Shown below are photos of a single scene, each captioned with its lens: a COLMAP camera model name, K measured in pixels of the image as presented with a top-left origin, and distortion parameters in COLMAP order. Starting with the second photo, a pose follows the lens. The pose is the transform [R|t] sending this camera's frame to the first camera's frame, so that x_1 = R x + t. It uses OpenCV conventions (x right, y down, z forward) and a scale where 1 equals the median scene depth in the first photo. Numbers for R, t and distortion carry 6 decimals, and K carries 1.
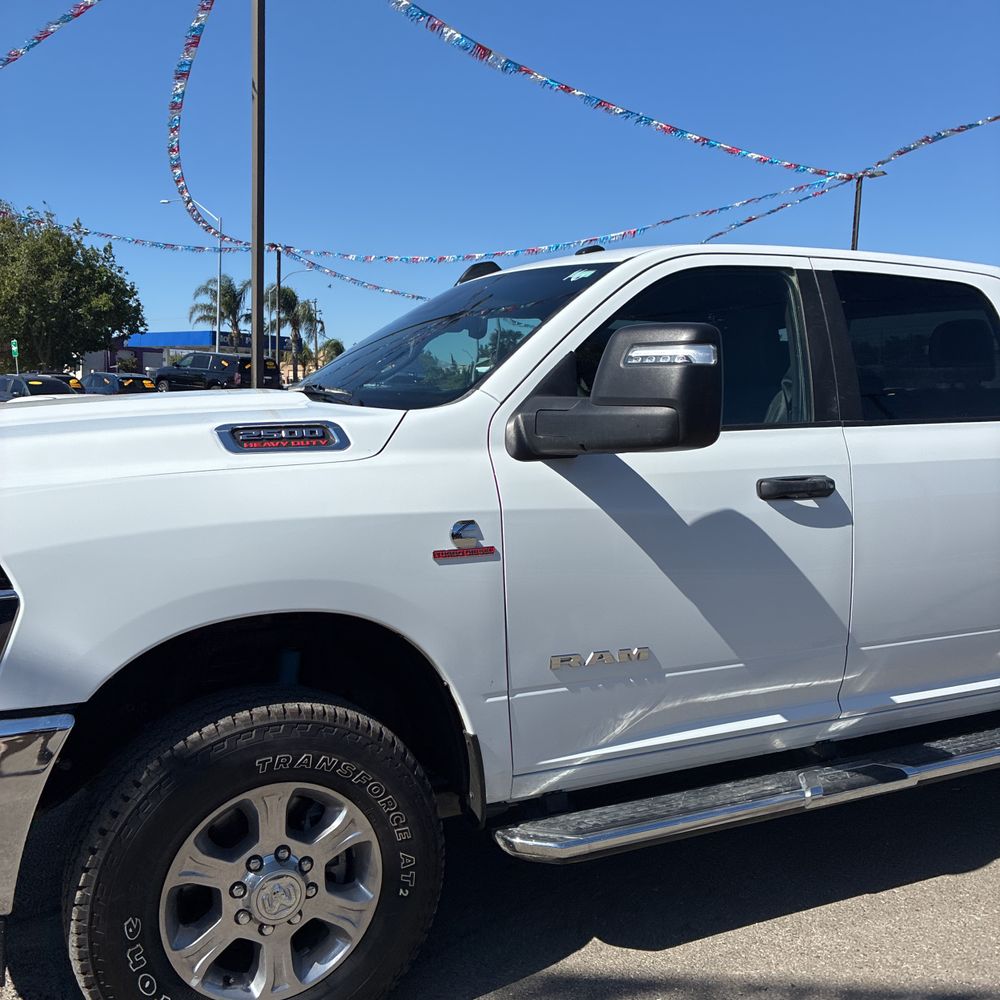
lens RADIAL K [[1015.9, 0, 485.8], [0, 1015.9, 492.5], [0, 0, 1]] dist [0.027748, 0.000000]
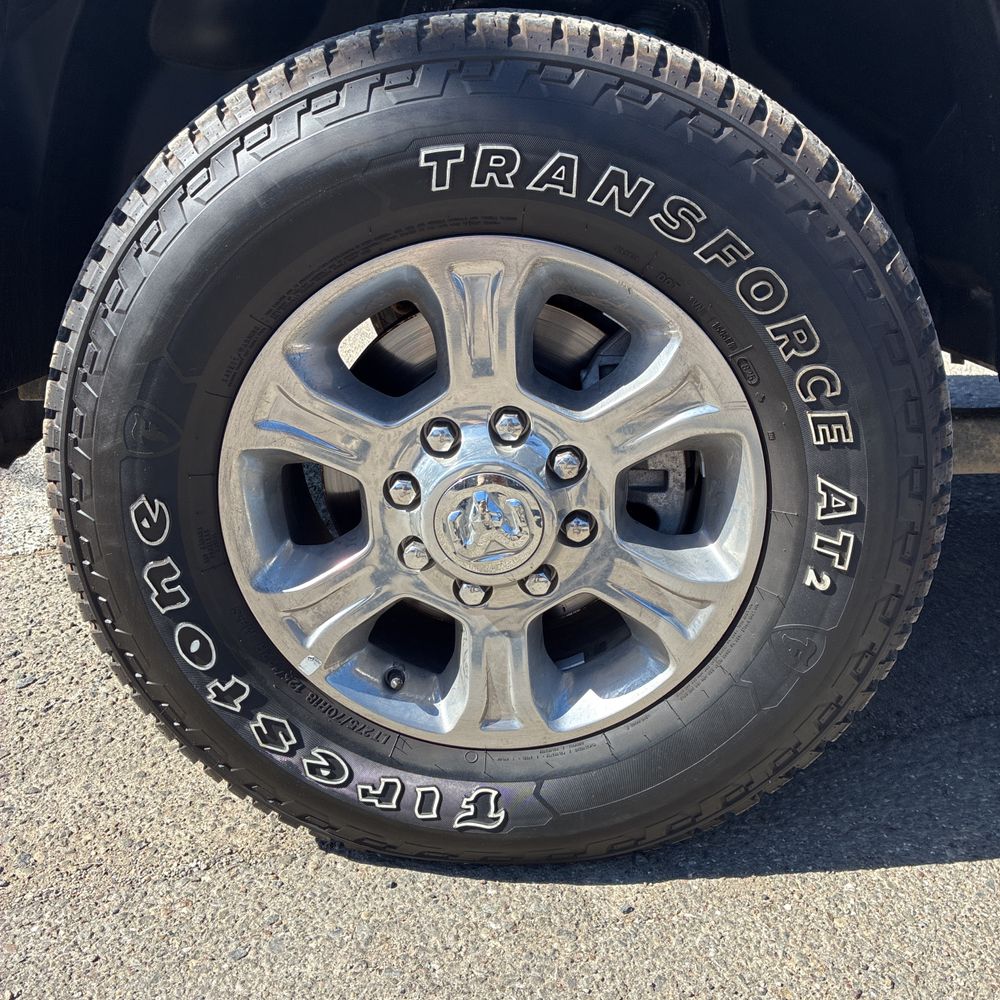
lens RADIAL K [[1015.9, 0, 496.7], [0, 1015.9, 498.4], [0, 0, 1]] dist [0.027748, 0.000000]
pose [[0.876667, 0.145663, -0.458516, -0.014283], [-0.022820, 0.964580, 0.262800, 0.255603], [0.480556, -0.219925, 0.848940, 0.602558]]
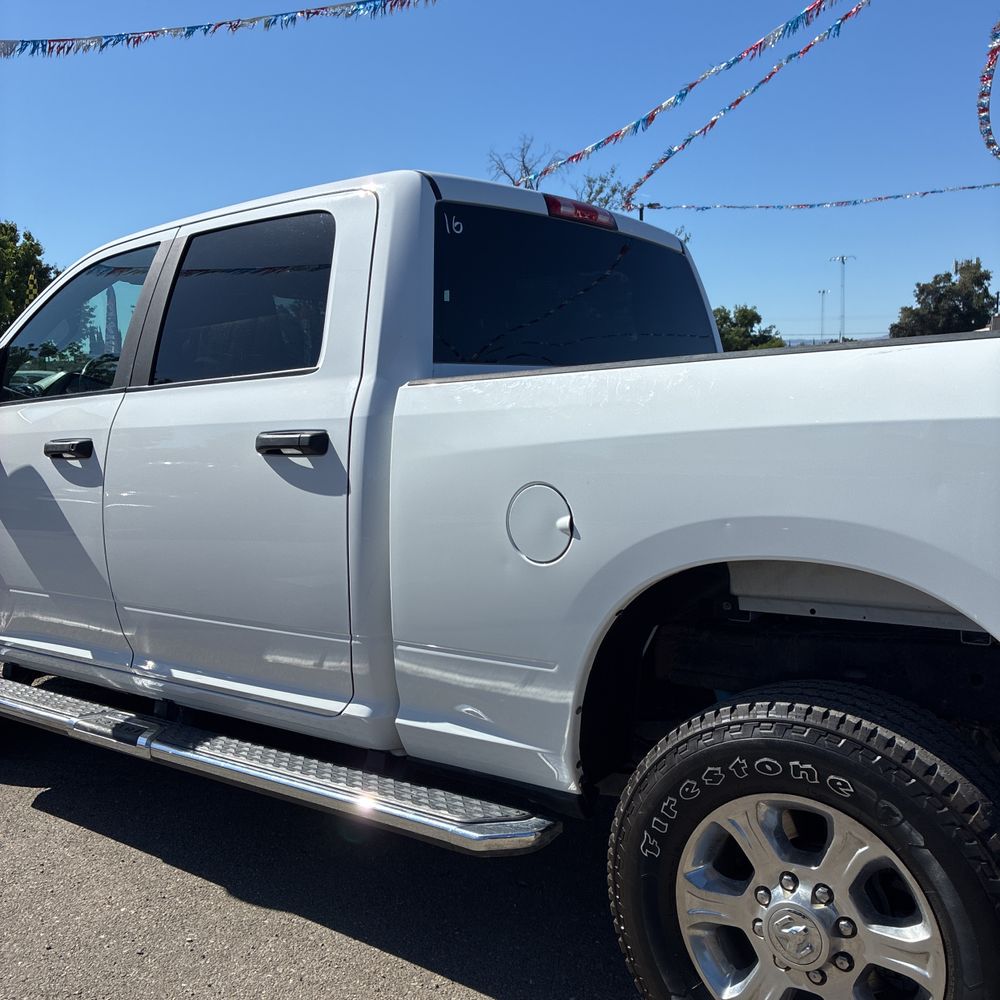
lens RADIAL K [[1015.9, 0, 512.5], [0, 1015.9, 488.7], [0, 0, 1]] dist [0.027748, 0.000000]
pose [[0.450851, 0.048834, -0.891262, 1.766548], [-0.041326, 0.998574, 0.033809, -0.021568], [0.891642, 0.021589, 0.452226, 1.068872]]
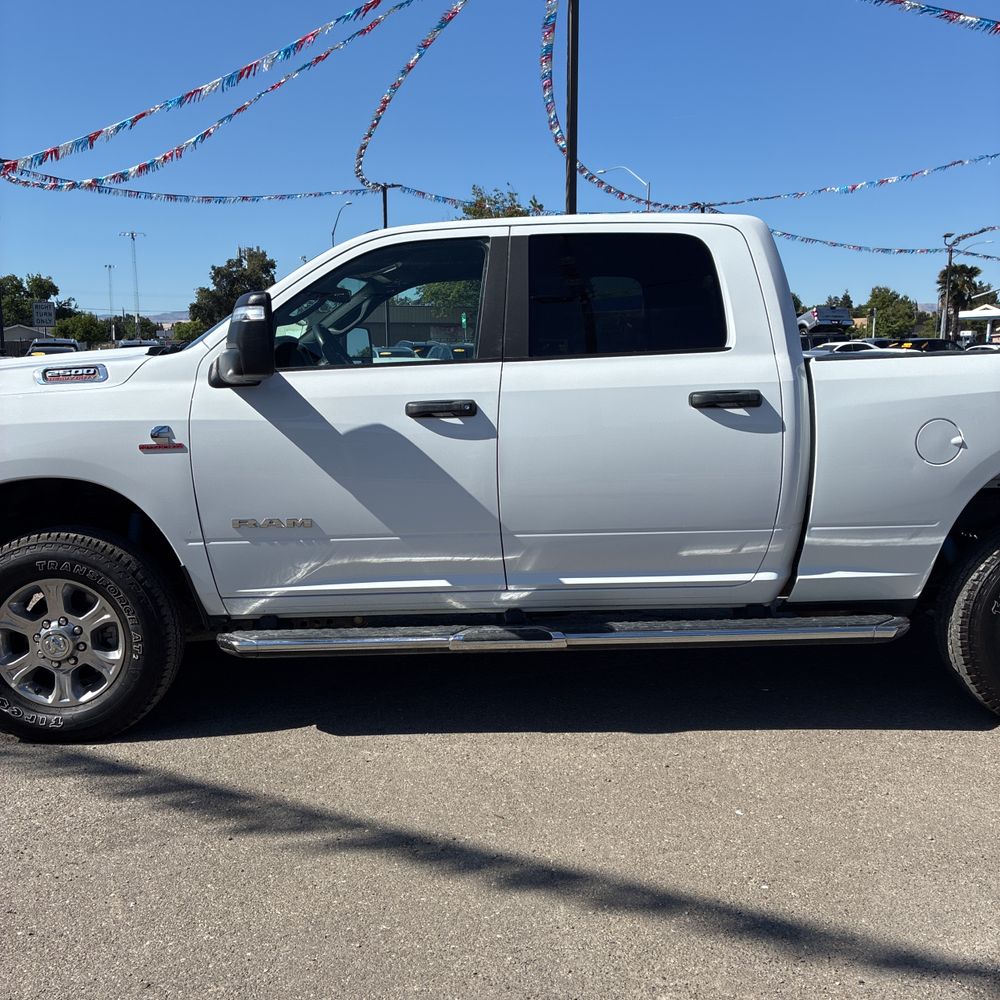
lens RADIAL K [[1015.9, 0, 477.8], [0, 1015.9, 497.2], [0, 0, 1]] dist [0.027748, 0.000000]
pose [[0.896893, 0.031822, -0.441101, 1.072681], [-0.012784, 0.998857, 0.046067, 0.057039], [0.442062, -0.035678, 0.896275, -0.190838]]
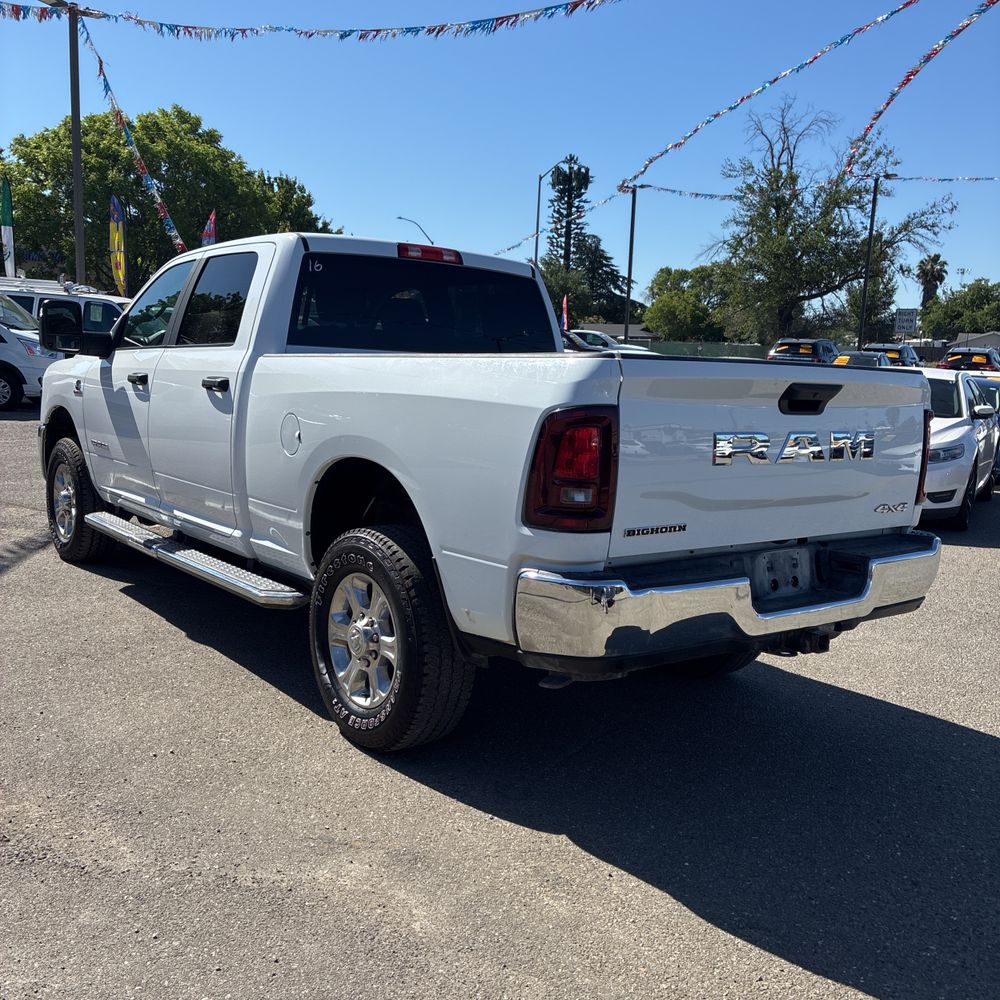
lens RADIAL K [[1015.9, 0, 509.6], [0, 1015.9, 497.2], [0, 0, 1]] dist [0.027748, 0.000000]
pose [[0.218426, 0.127624, -0.967472, 2.714803], [-0.122374, 0.987167, 0.102593, -0.076926], [0.968150, 0.095985, 0.231241, 1.448232]]
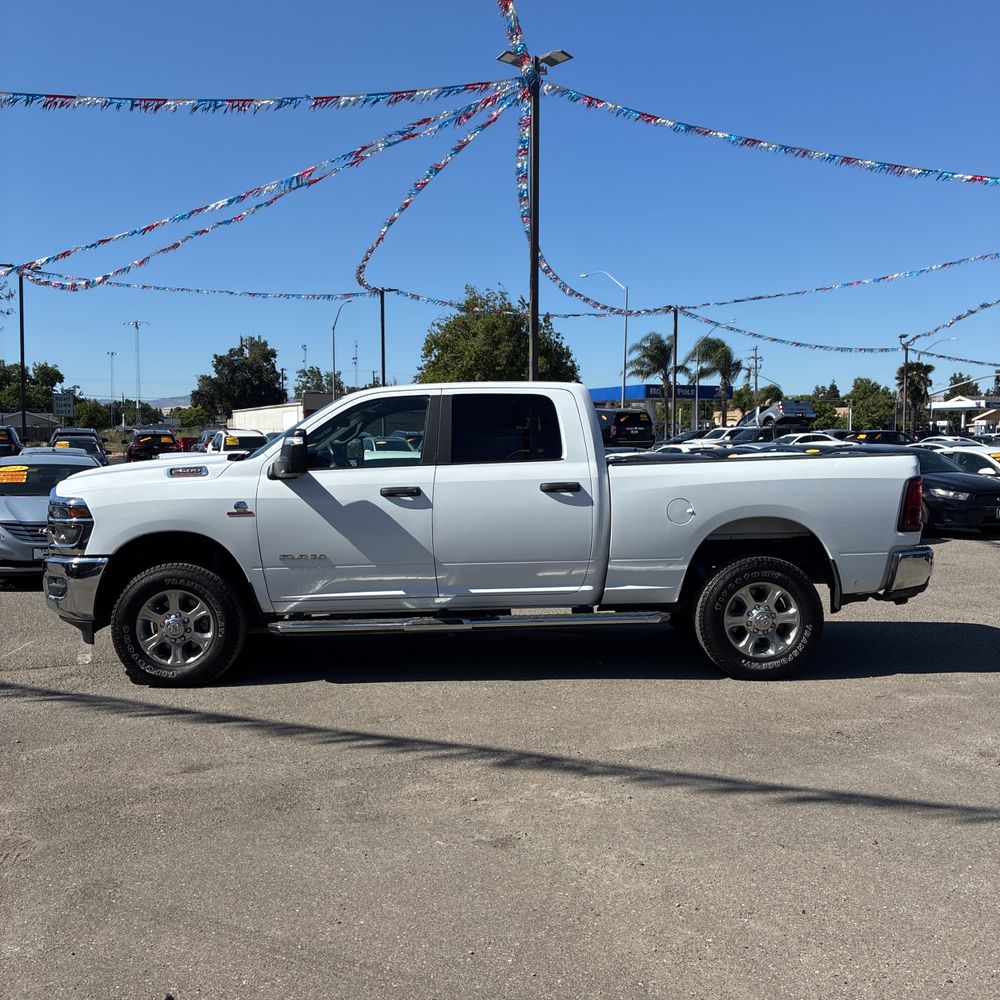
lens RADIAL K [[1015.9, 0, 500.8], [0, 1015.9, 492.7], [0, 0, 1]] dist [0.027748, 0.000000]
pose [[0.907768, -0.004767, -0.419445, 1.713492], [-0.014180, 0.999015, -0.042043, 0.106571], [0.419232, 0.044113, 0.906807, -1.165559]]
